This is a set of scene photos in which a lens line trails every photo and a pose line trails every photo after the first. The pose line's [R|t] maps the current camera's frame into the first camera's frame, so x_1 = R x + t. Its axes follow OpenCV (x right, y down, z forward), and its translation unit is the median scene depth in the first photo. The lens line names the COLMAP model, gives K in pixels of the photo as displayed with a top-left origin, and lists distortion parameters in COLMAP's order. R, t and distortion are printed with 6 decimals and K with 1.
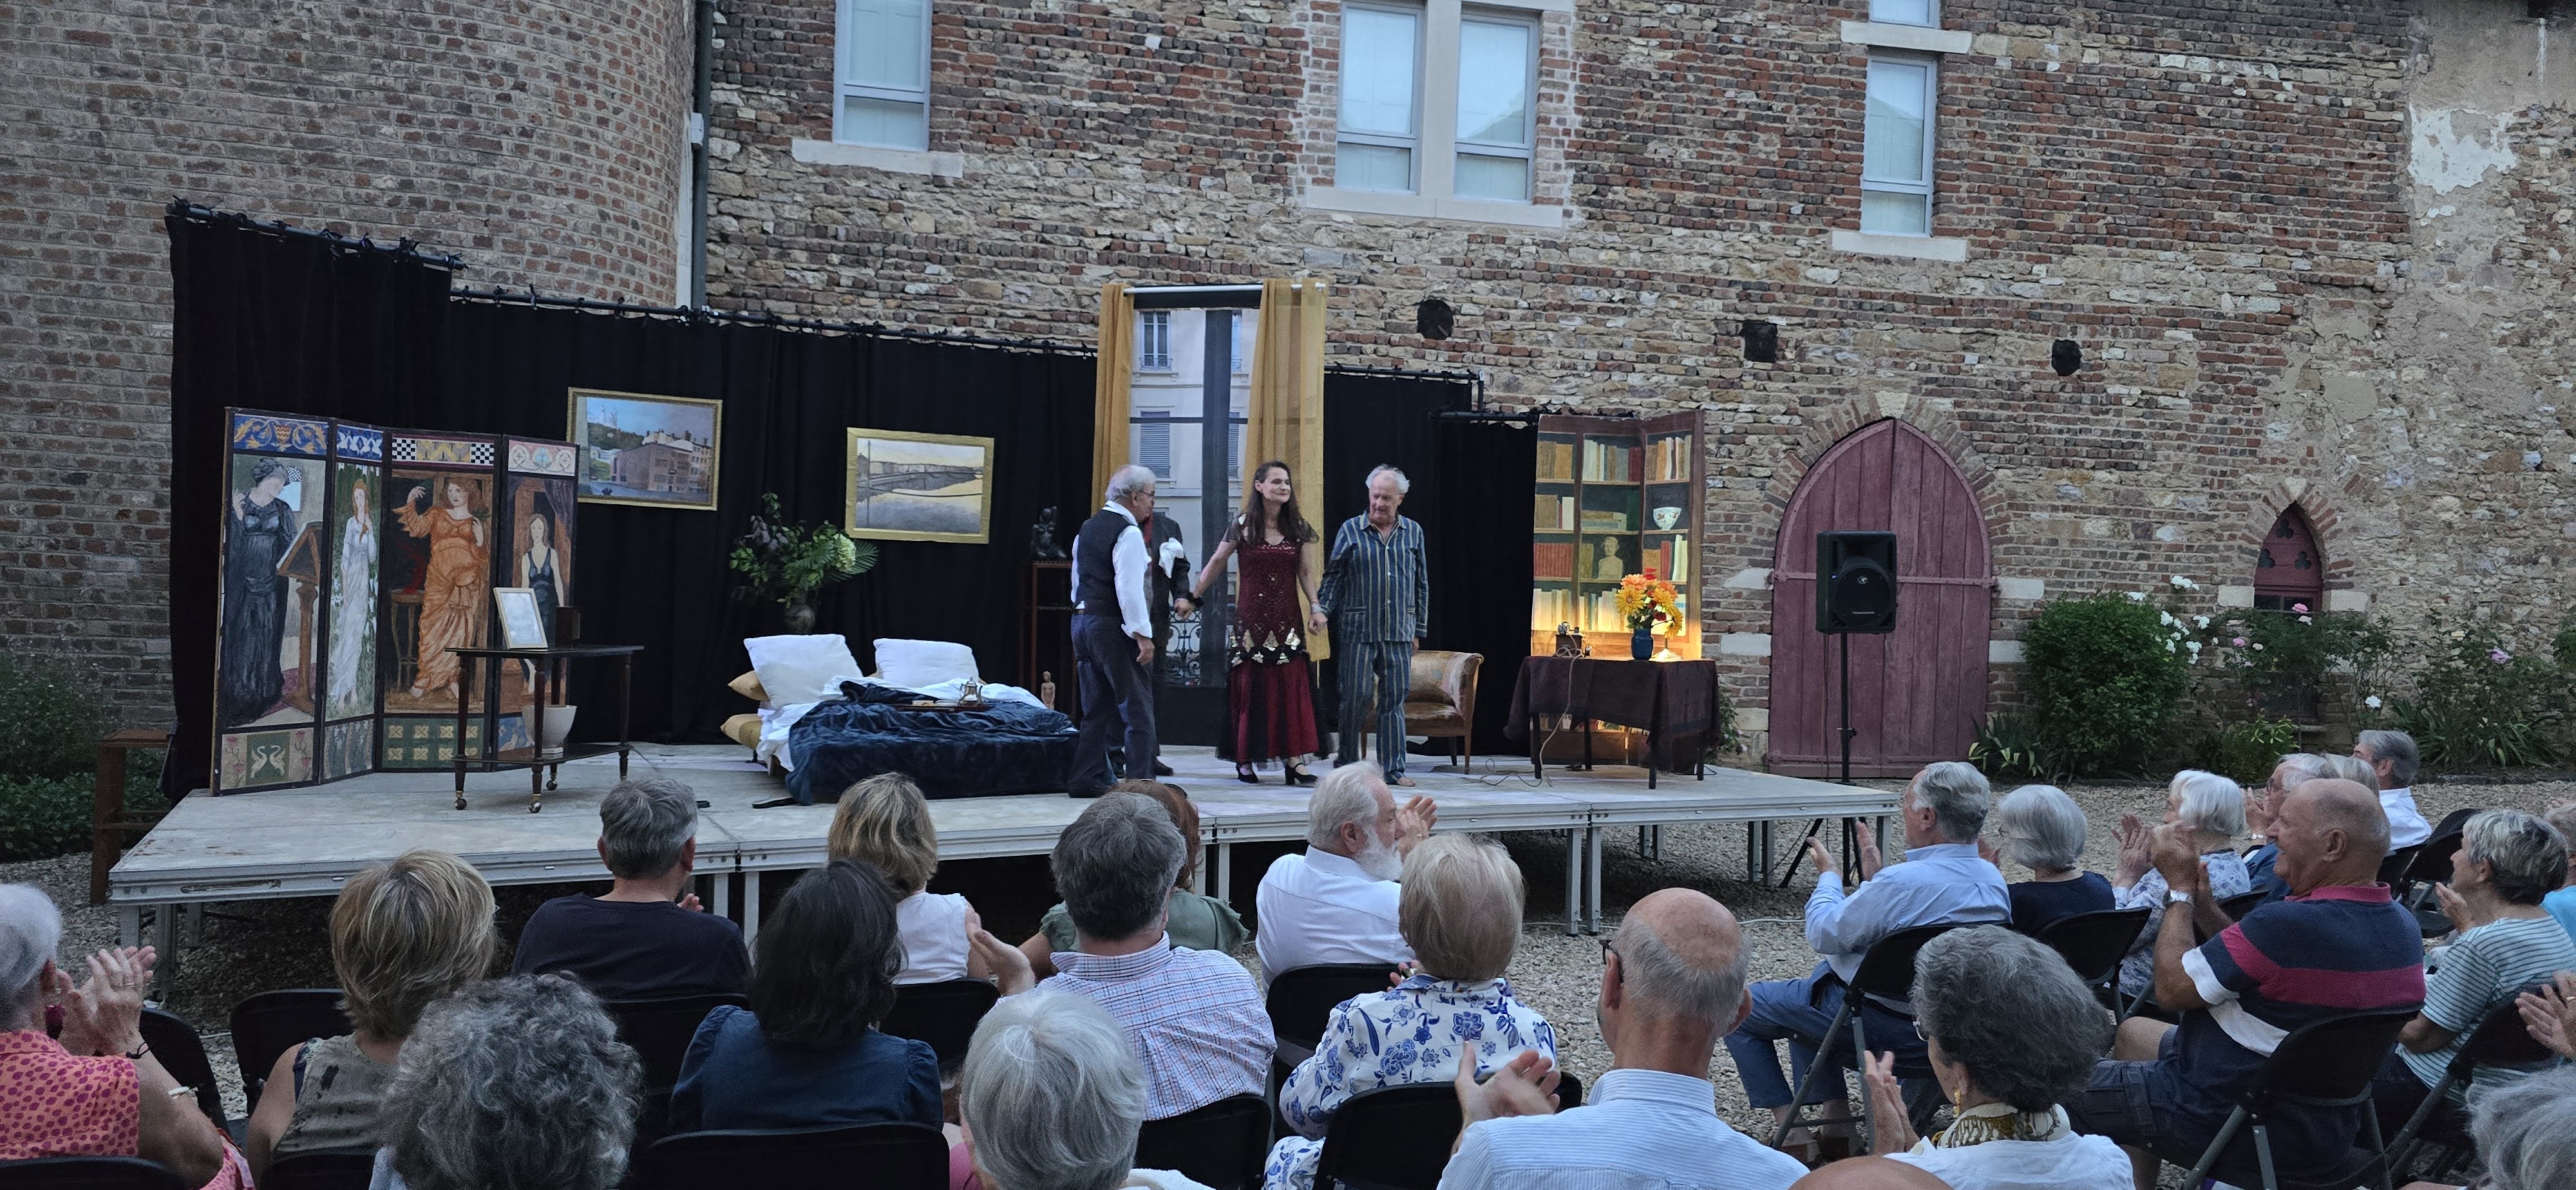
lens RADIAL K [[1718.3, 0, 1279.6], [0, 1718.3, 601.3], [0, 0, 1]] dist [0.064289, -0.059031]
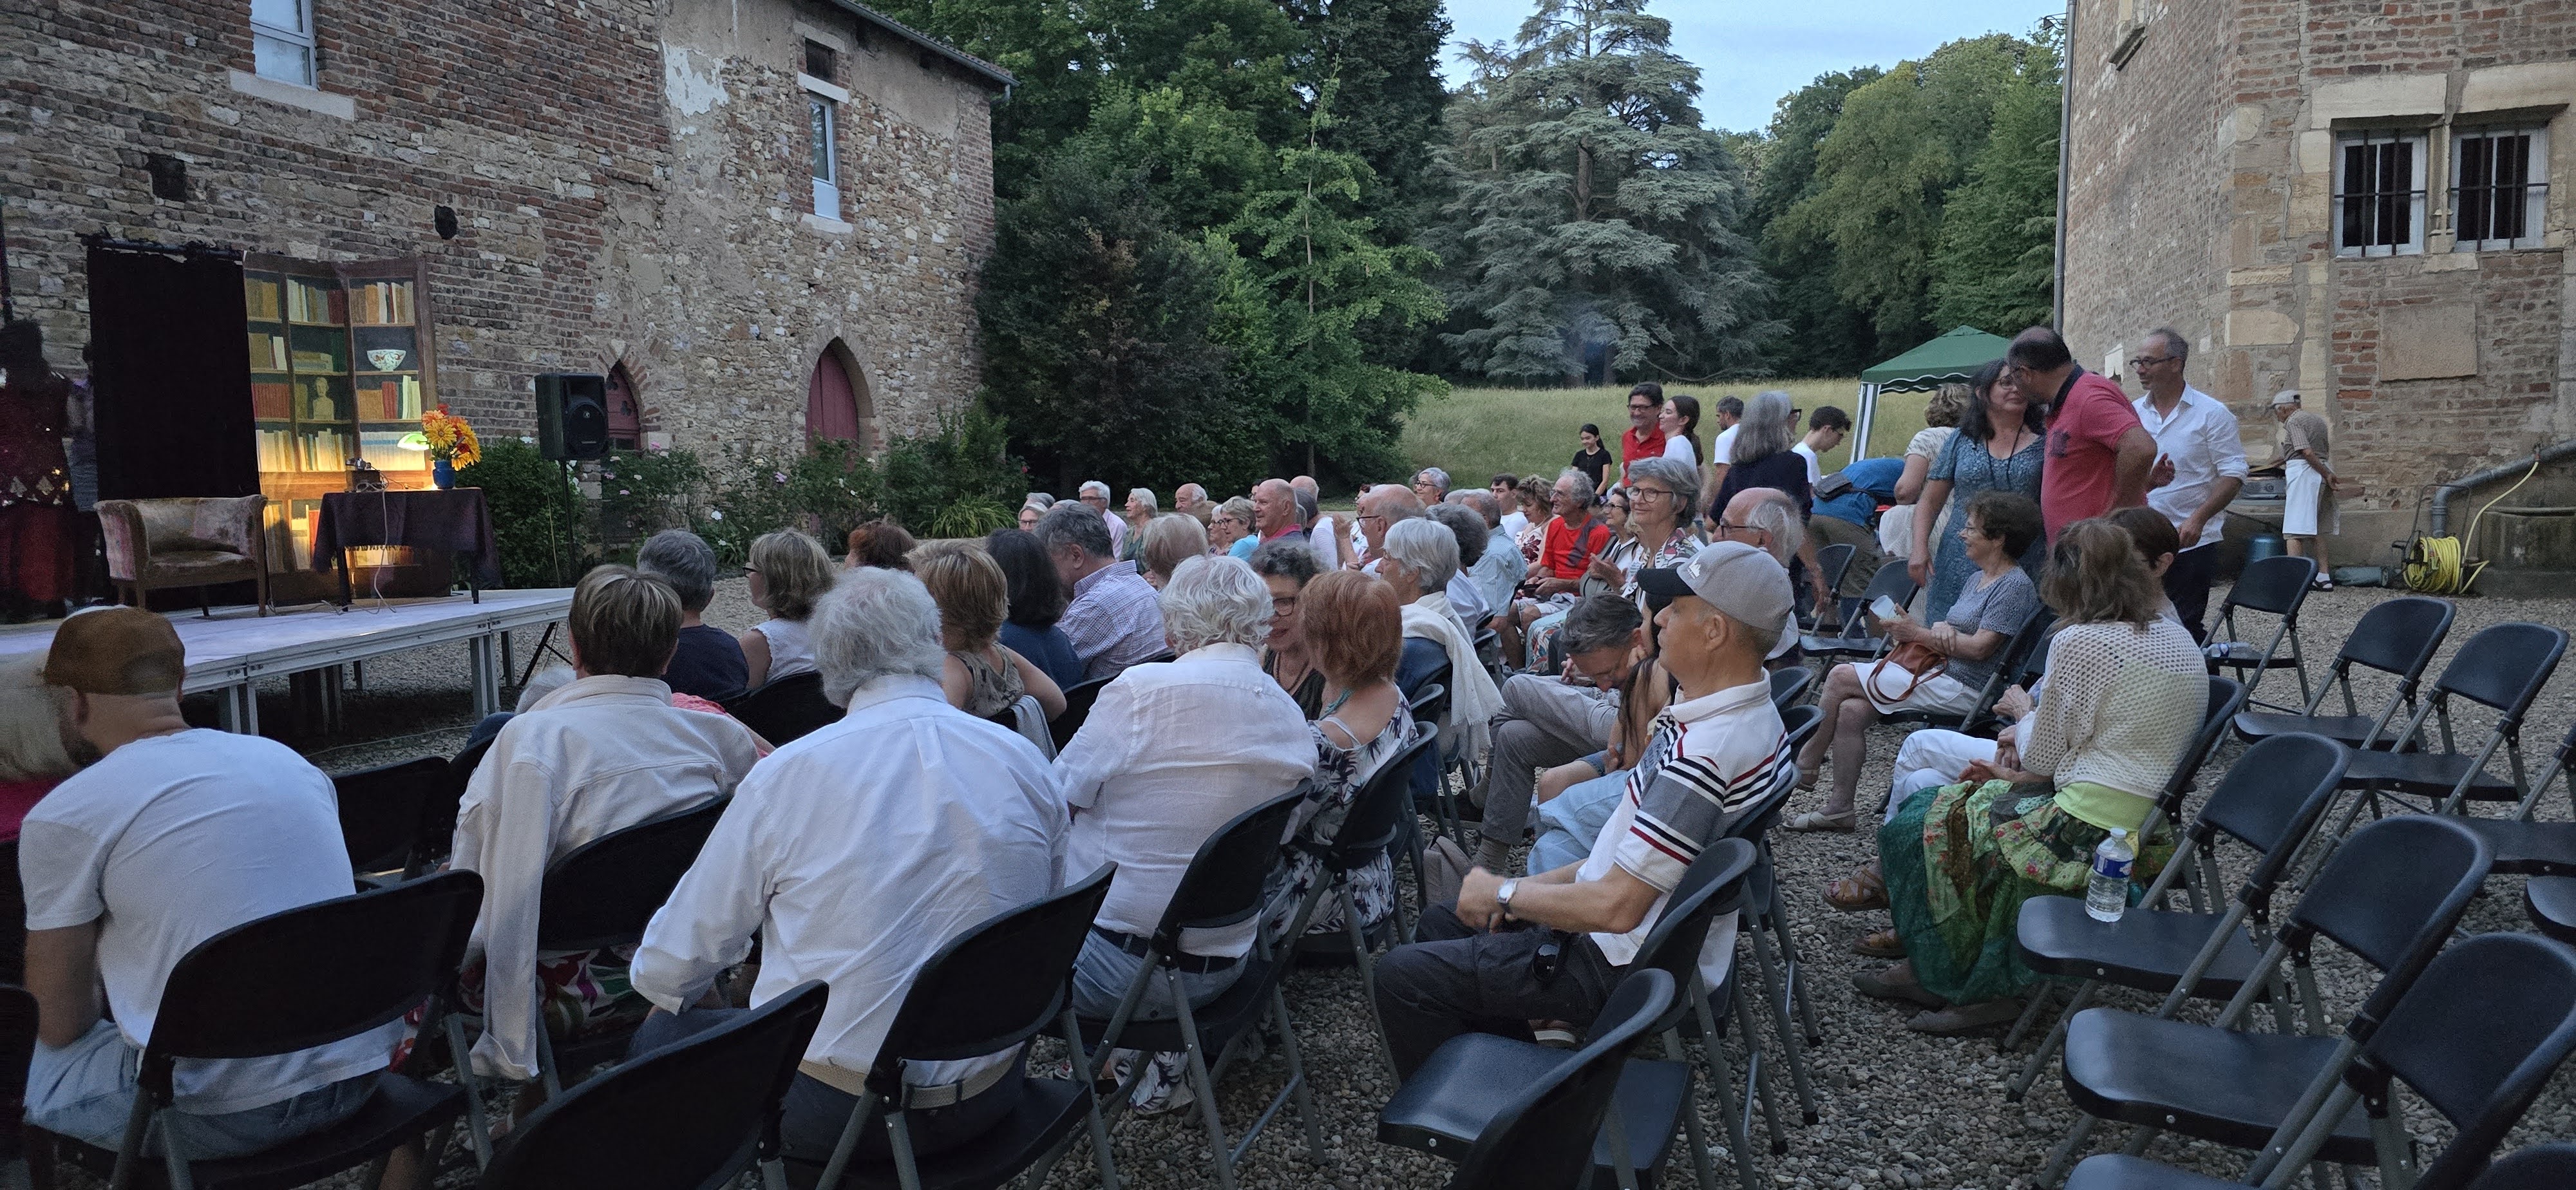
lens RADIAL K [[1716.2, 0, 1303.4], [0, 1716.2, 620.5], [0, 0, 1]] dist [0.035705, -0.038654]
pose [[0.486369, -0.115808, 0.866045, -0.292212], [0.038556, 0.993057, 0.111139, 0.009729], [-0.872902, -0.020663, 0.487457, -0.009204]]
